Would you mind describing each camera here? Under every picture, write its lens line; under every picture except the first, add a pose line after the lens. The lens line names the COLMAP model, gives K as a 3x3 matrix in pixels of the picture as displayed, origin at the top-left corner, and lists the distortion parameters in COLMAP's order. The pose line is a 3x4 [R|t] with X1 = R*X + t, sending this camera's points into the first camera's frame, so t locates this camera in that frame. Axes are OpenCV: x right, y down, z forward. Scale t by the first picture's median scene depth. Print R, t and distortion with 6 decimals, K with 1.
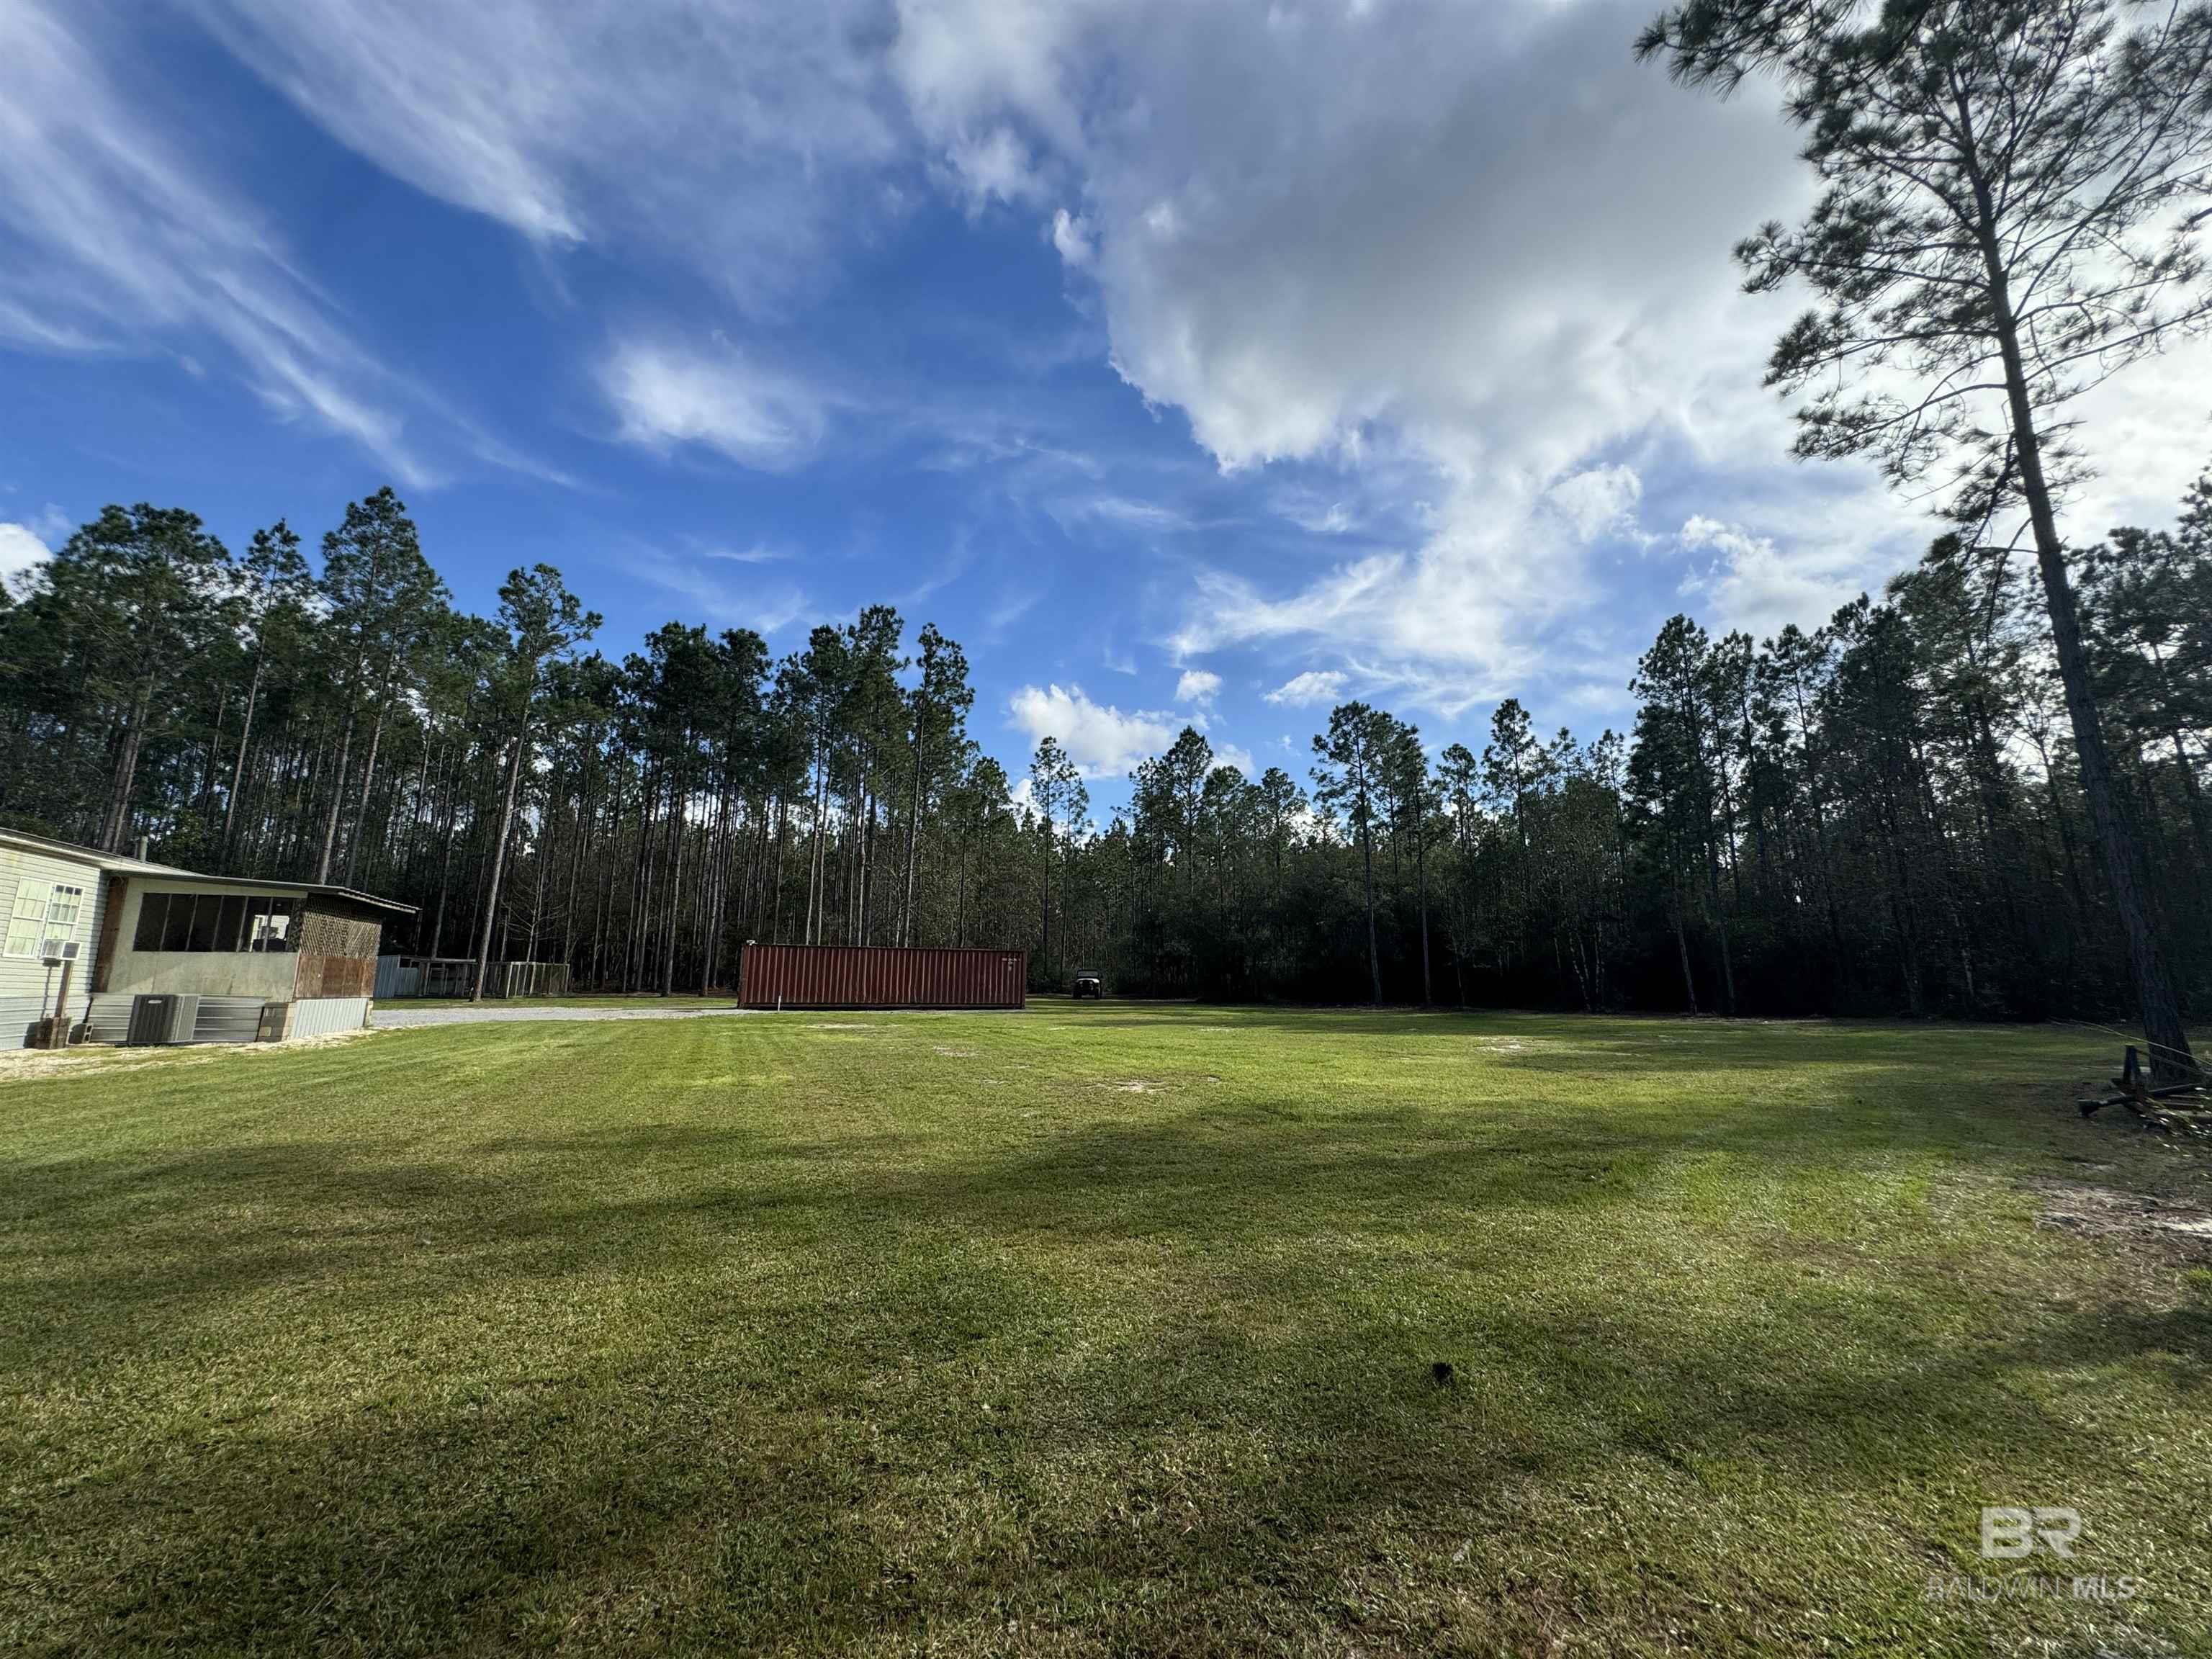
lens RADIAL K [[887.6, 0, 1106.0], [0, 887.6, 829.5], [0, 0, 1]] dist [0.002462, 0.000092]
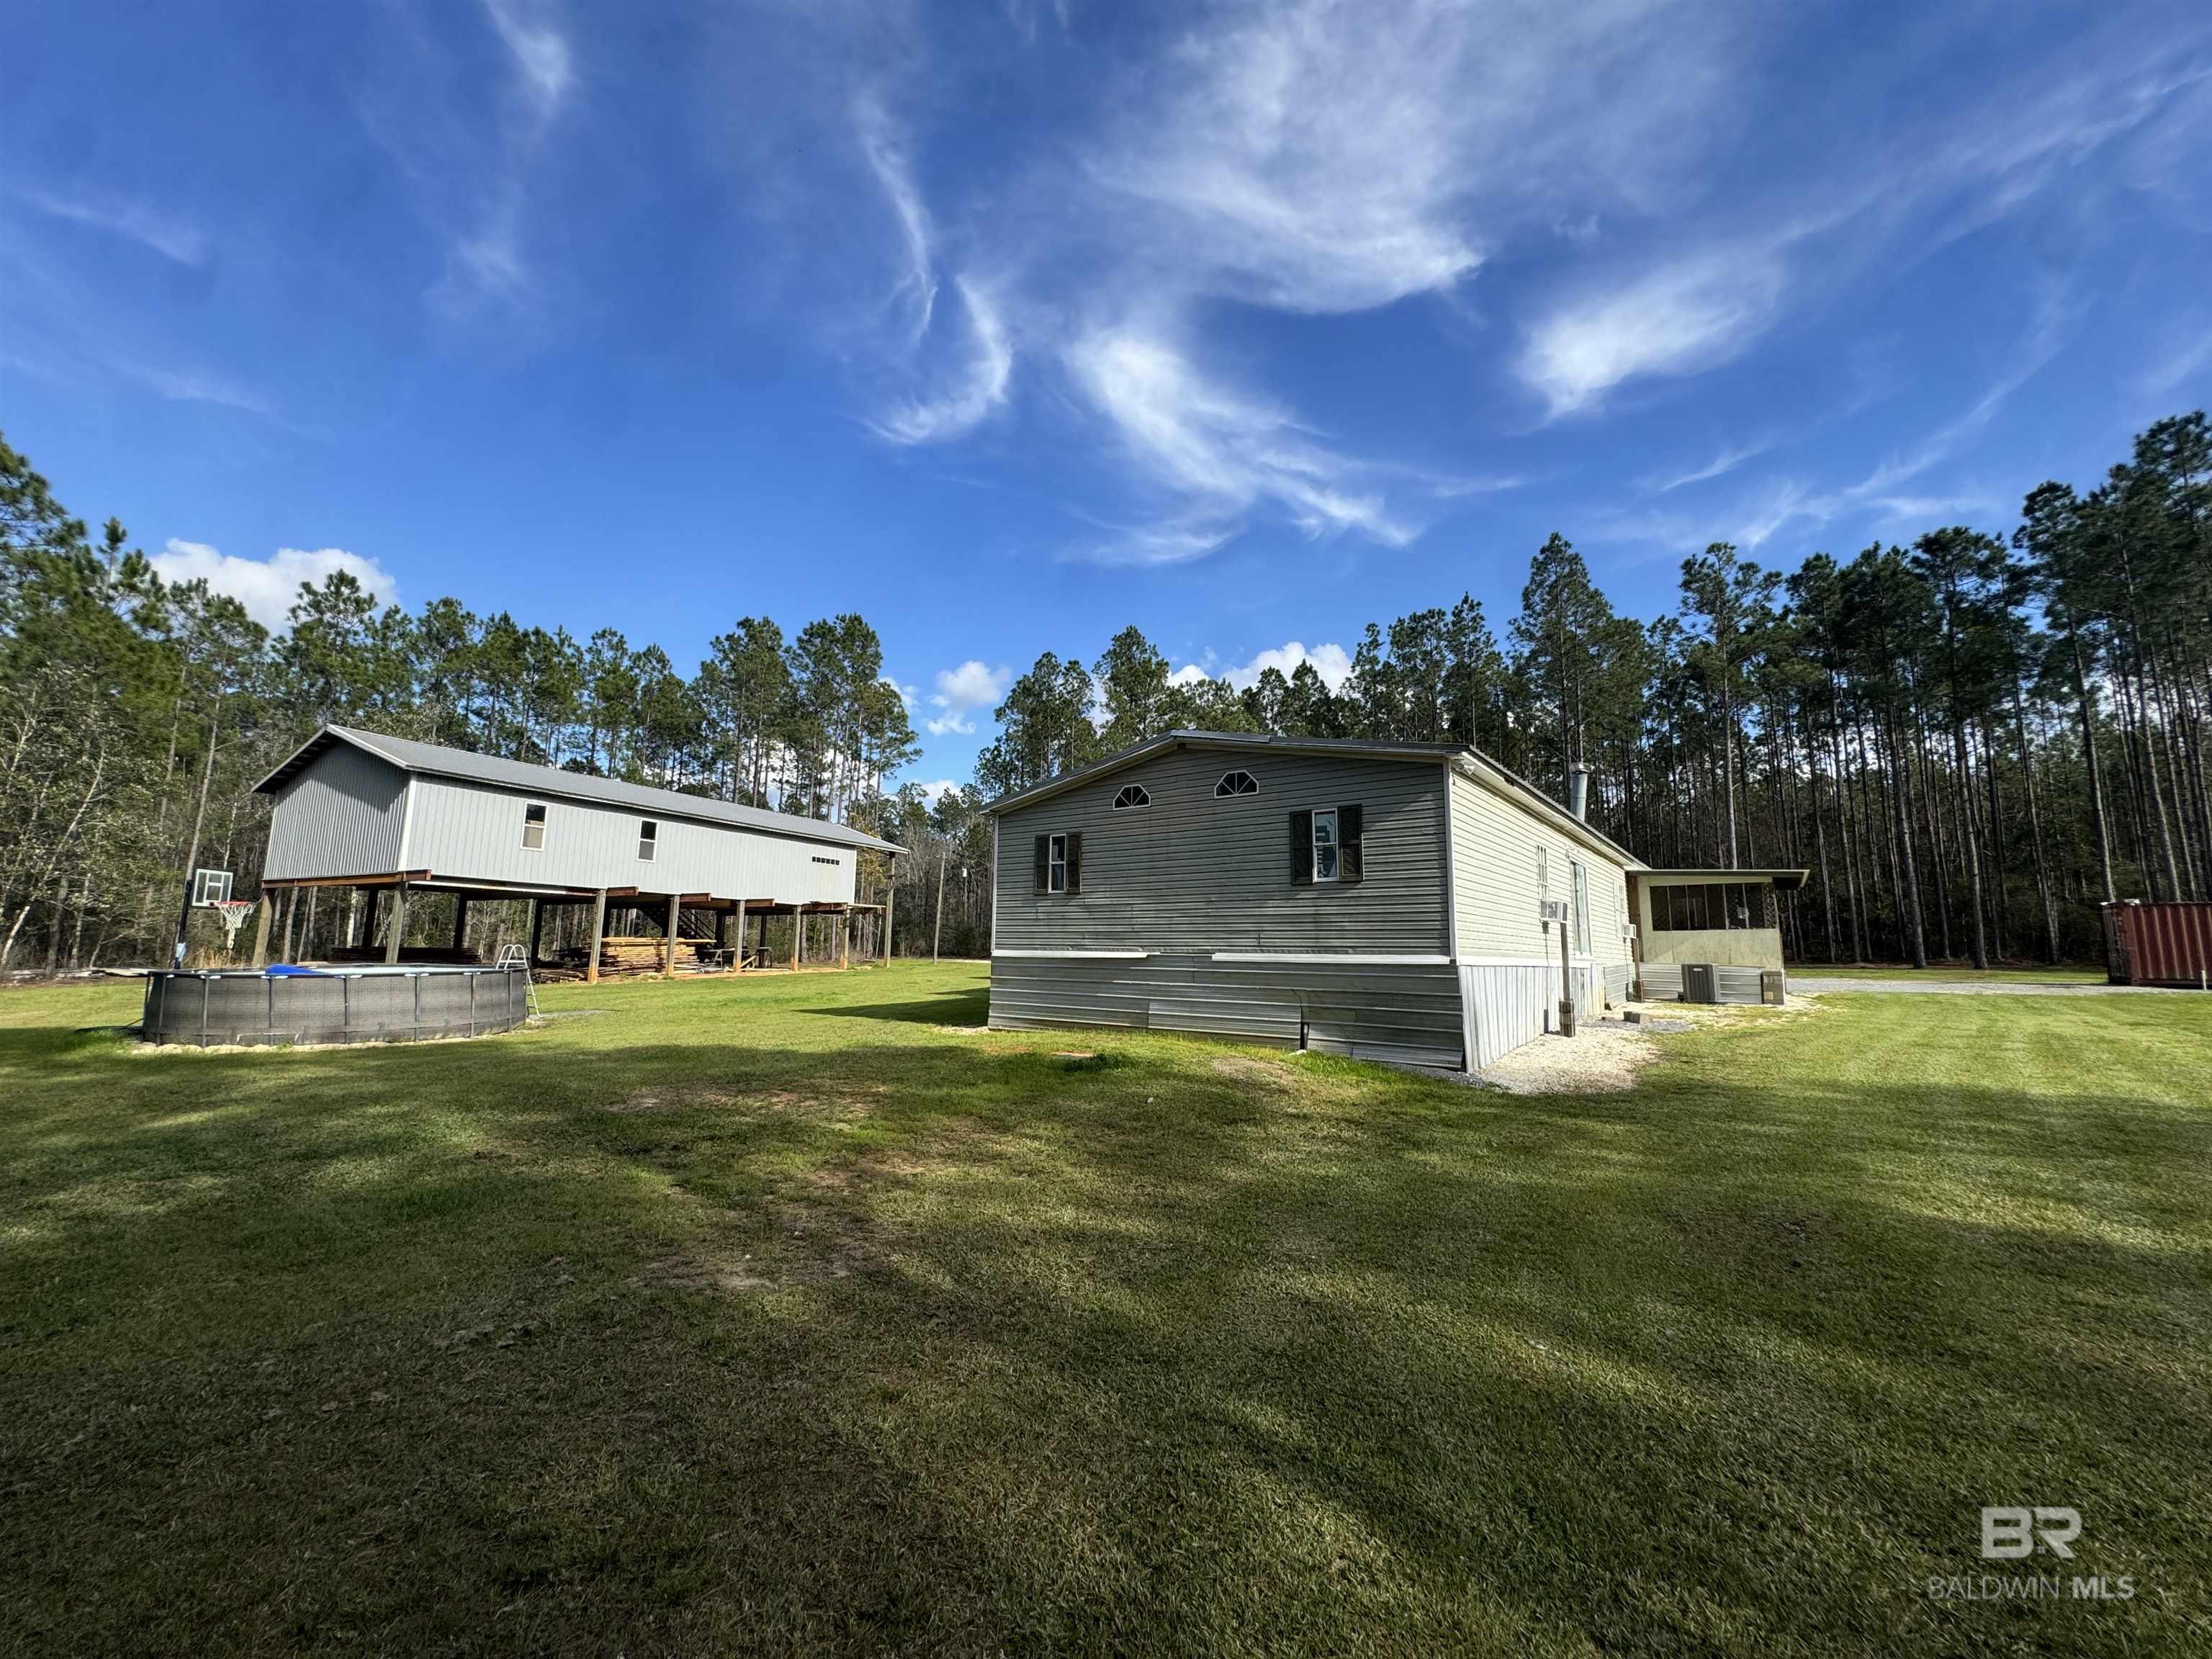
lens RADIAL K [[878.2, 0, 1106.0], [0, 878.2, 829.5], [0, 0, 1]] dist [-0.002405, 0.000081]
pose [[0.502167, -0.121079, -0.856253, -0.162957], [0.149903, 0.987348, -0.051703, -0.027687], [0.851679, -0.102391, 0.513963, -0.143579]]
